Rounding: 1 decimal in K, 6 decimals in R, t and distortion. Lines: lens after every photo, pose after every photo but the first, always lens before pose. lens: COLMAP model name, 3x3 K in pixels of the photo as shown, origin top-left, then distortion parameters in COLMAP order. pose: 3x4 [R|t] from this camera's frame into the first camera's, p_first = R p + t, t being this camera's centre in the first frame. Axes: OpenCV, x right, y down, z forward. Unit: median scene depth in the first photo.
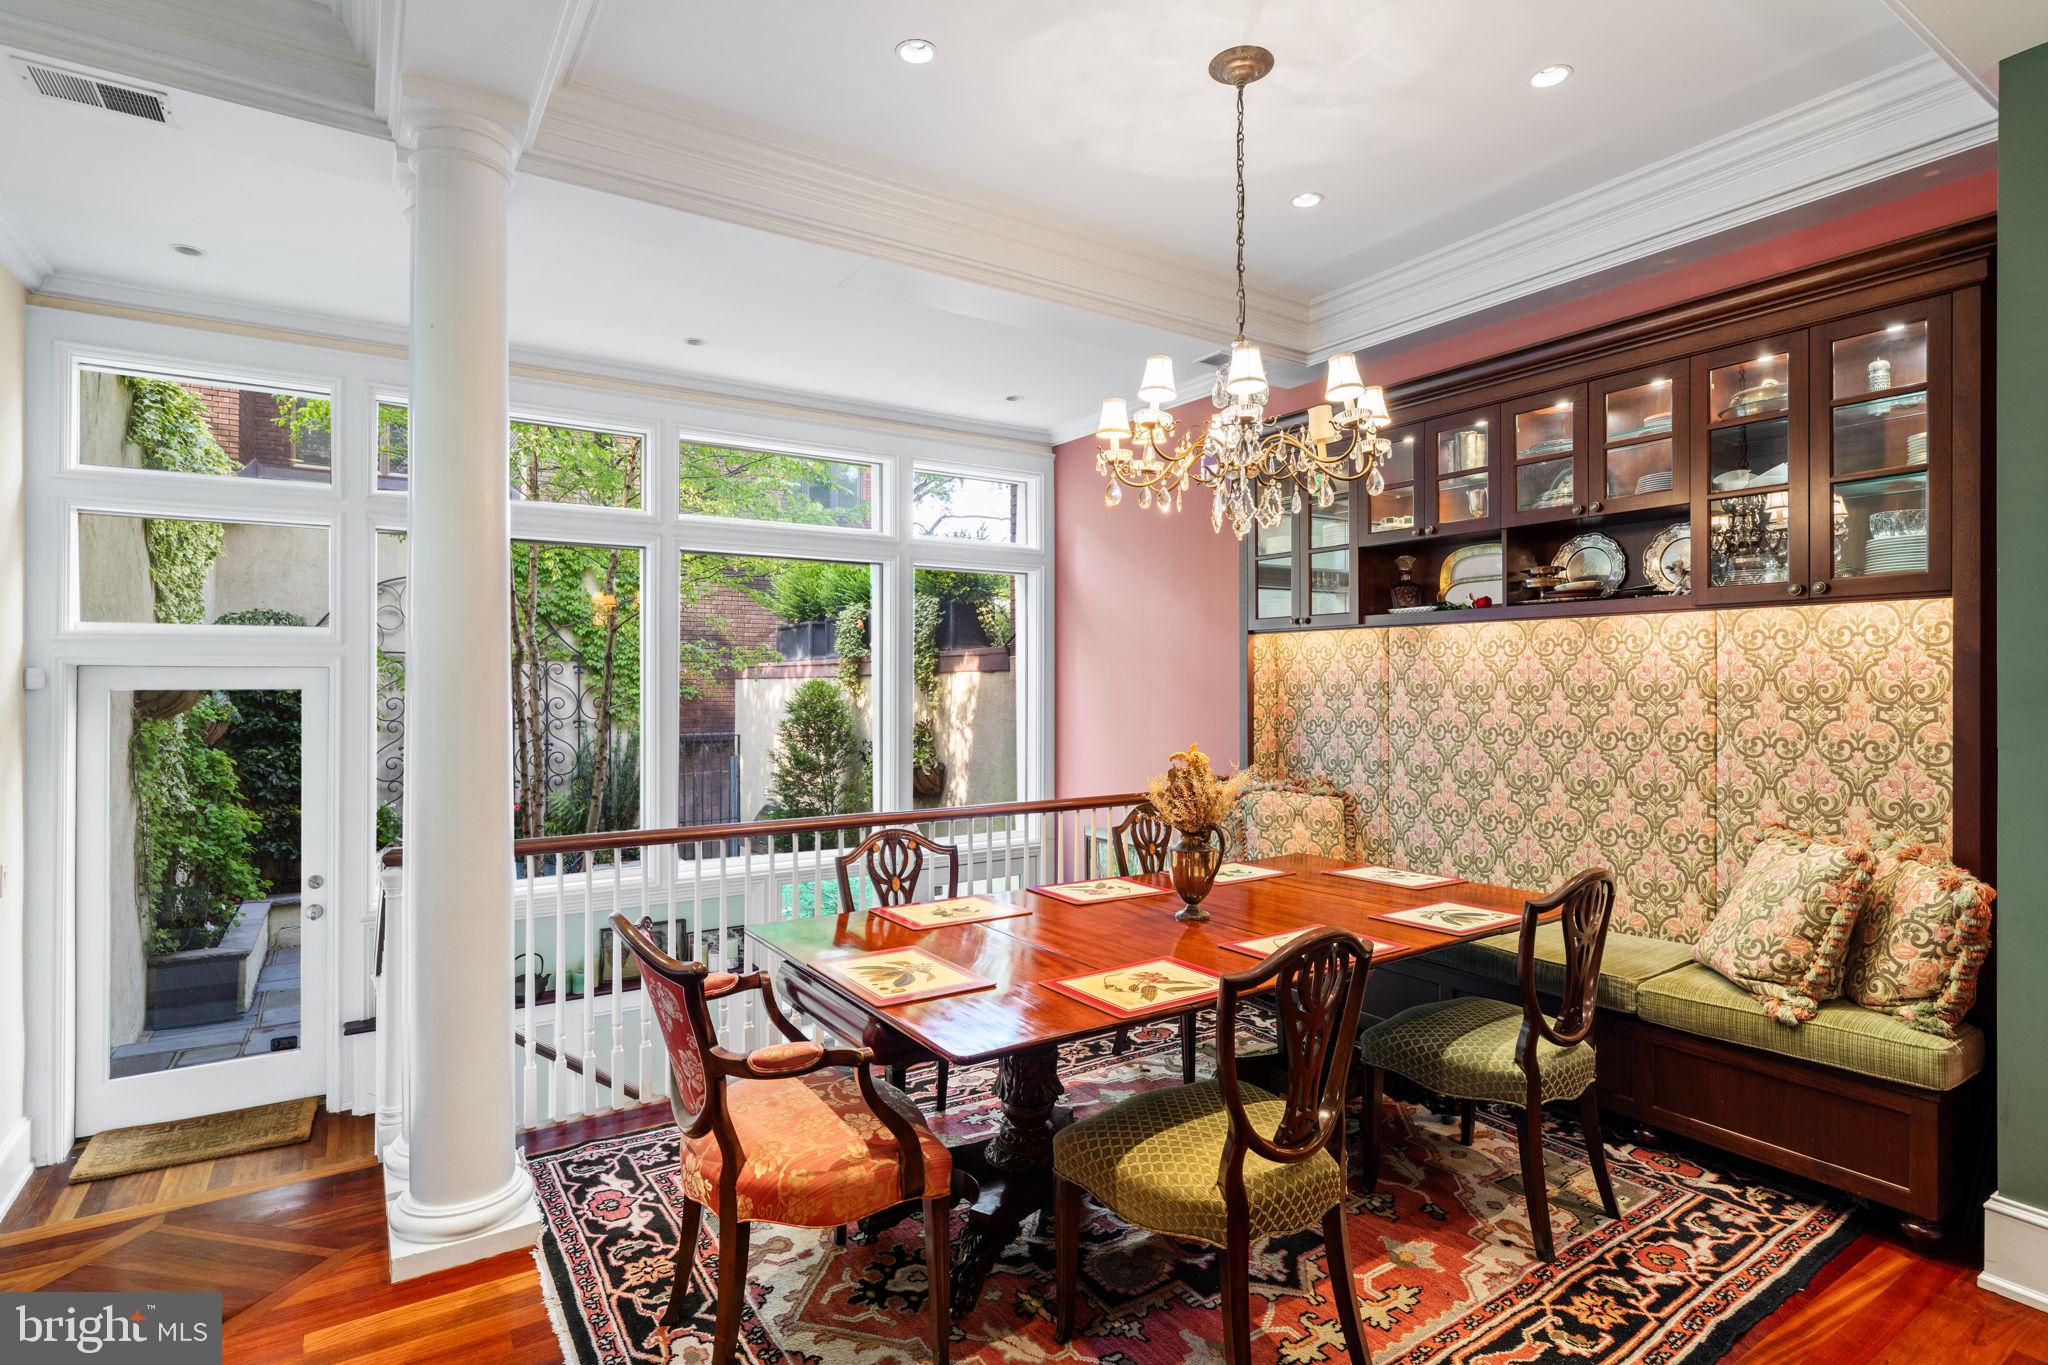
lens RADIAL K [[1010.6, 0, 1014.1], [0, 1010.6, 680.9], [0, 0, 1]] dist [-0.006557, 0.000990]
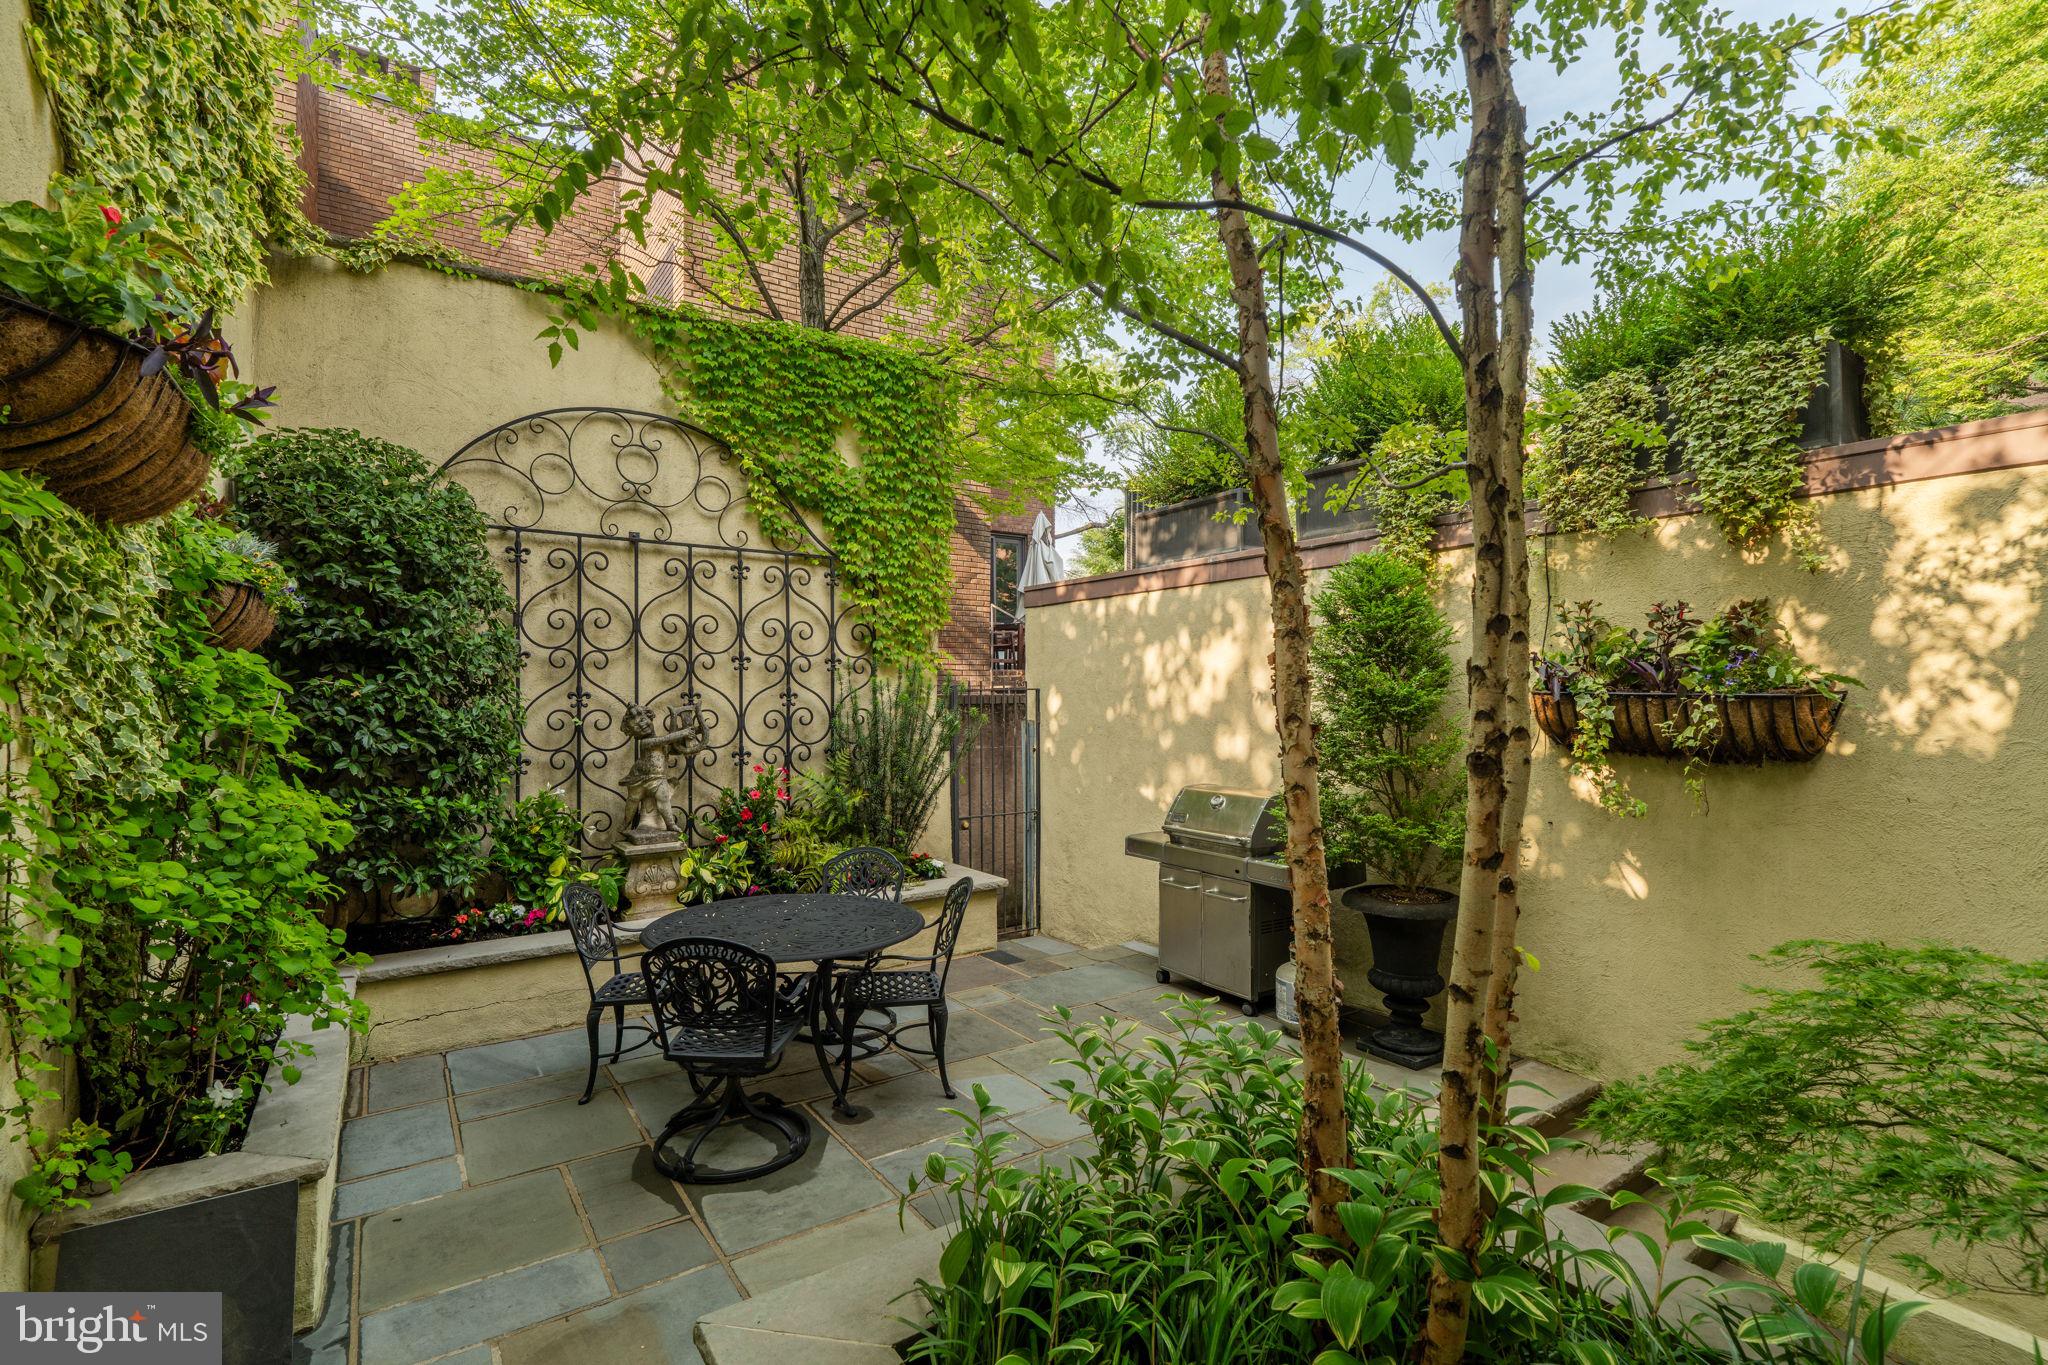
lens RADIAL K [[931.9, 0, 1023.7], [0, 931.9, 674.3], [0, 0, 1]] dist [-0.010474, 0.003057]
pose [[0.999875, -0.003964, 0.015293, -0.472885], [0.004189, 0.999883, -0.014719, 0.085575], [-0.015233, 0.014781, 0.999775, 0.608390]]
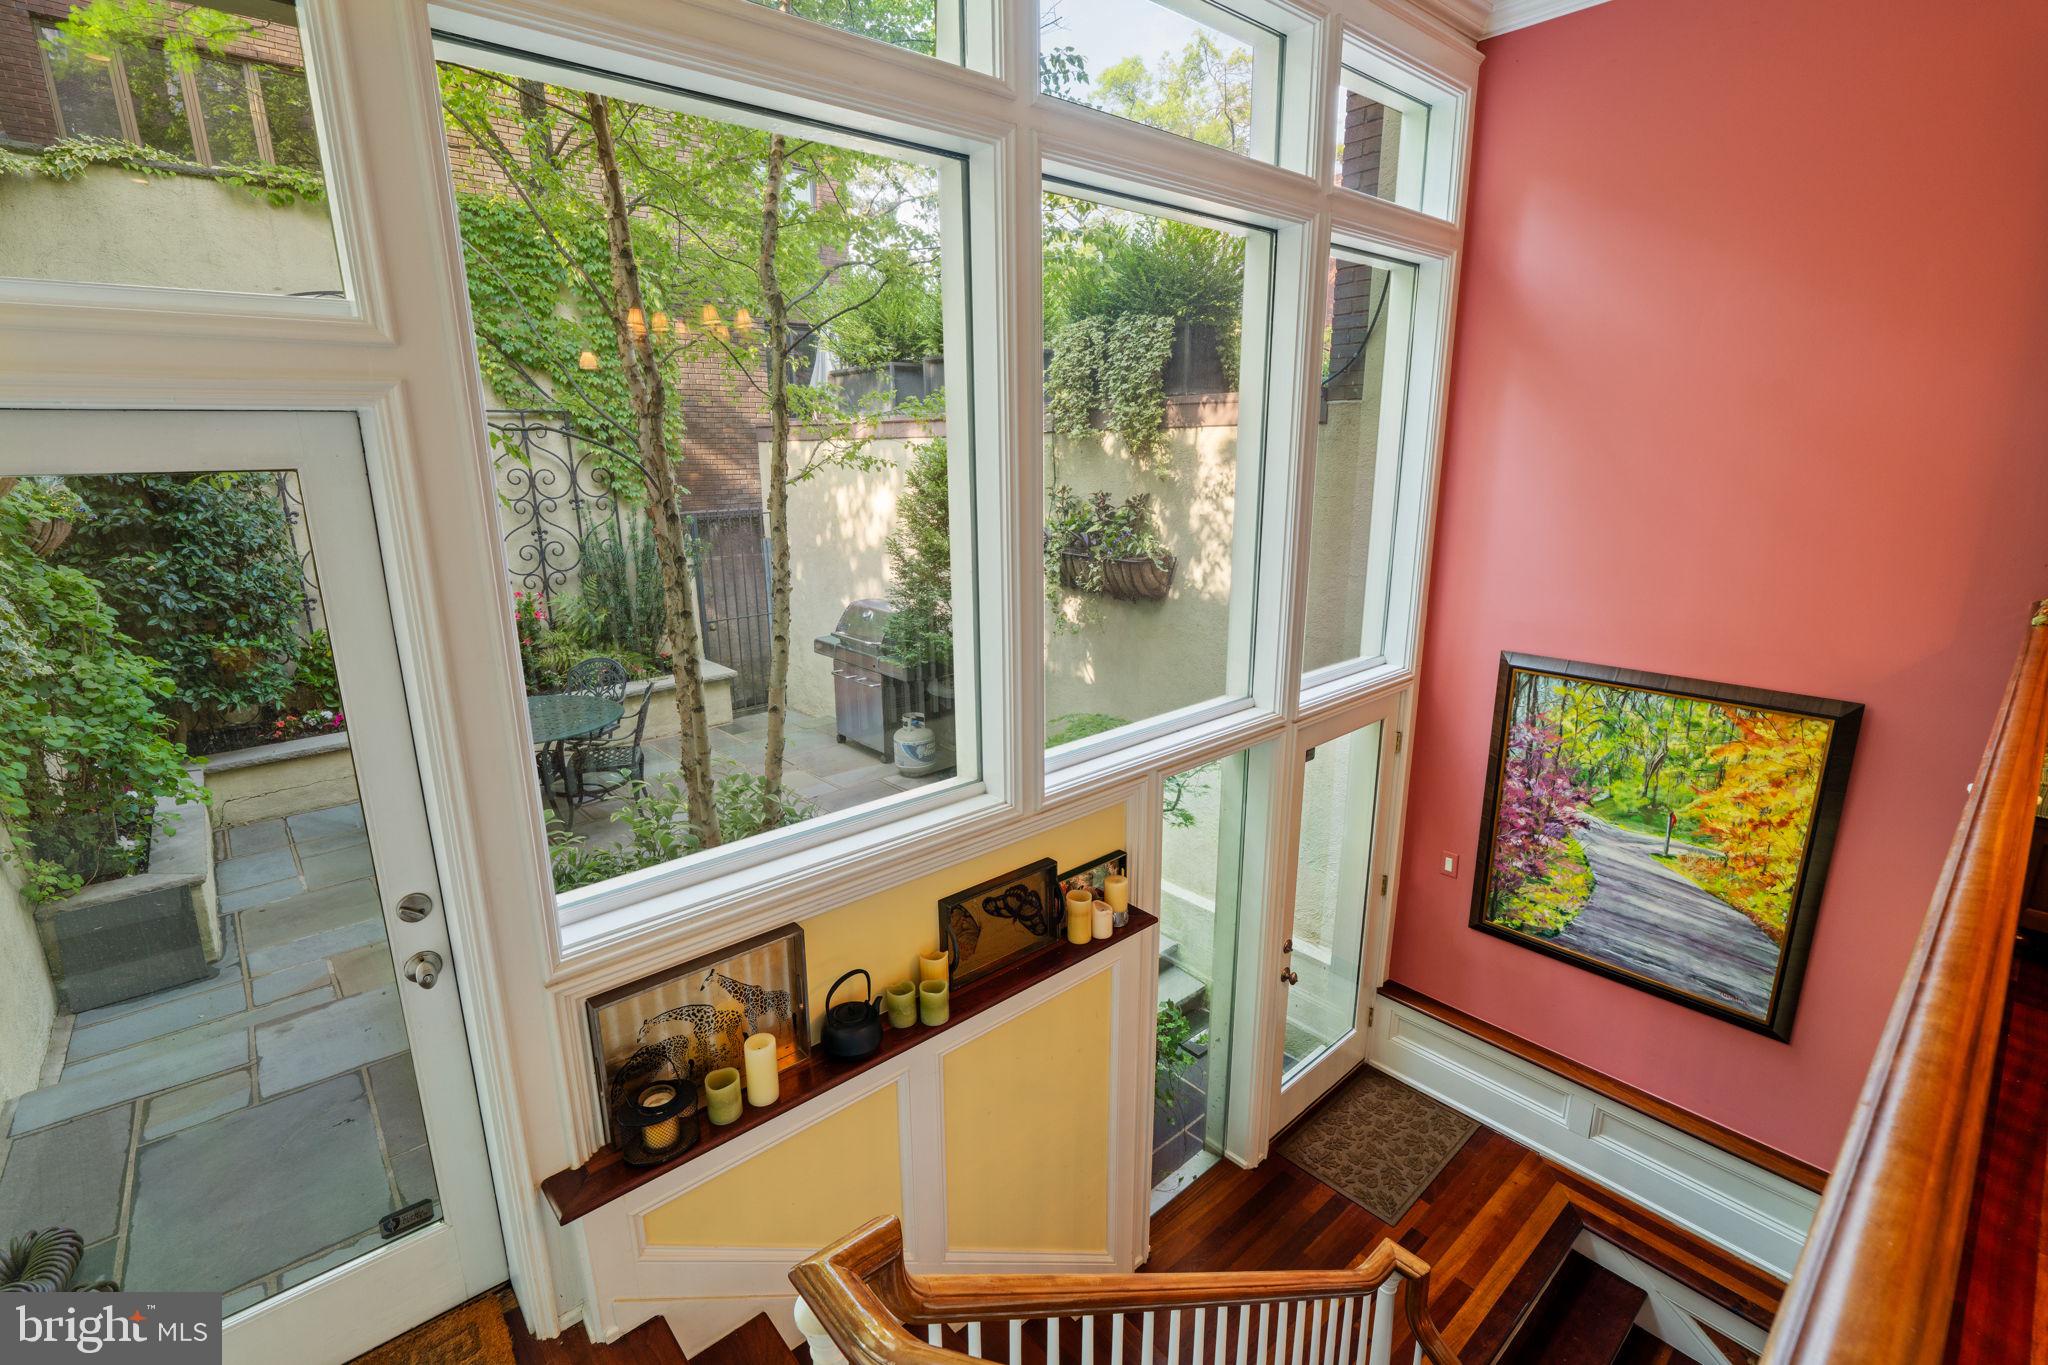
lens RADIAL K [[931.9, 0, 1025.6], [0, 931.9, 680.5], [0, 0, 1]] dist [-0.010474, 0.003057]
pose [[0.990081, -0.045170, 0.133037, -0.285239], [0.010758, 0.968502, 0.248775, 0.000359], [-0.140084, -0.244876, 0.959381, 0.354308]]
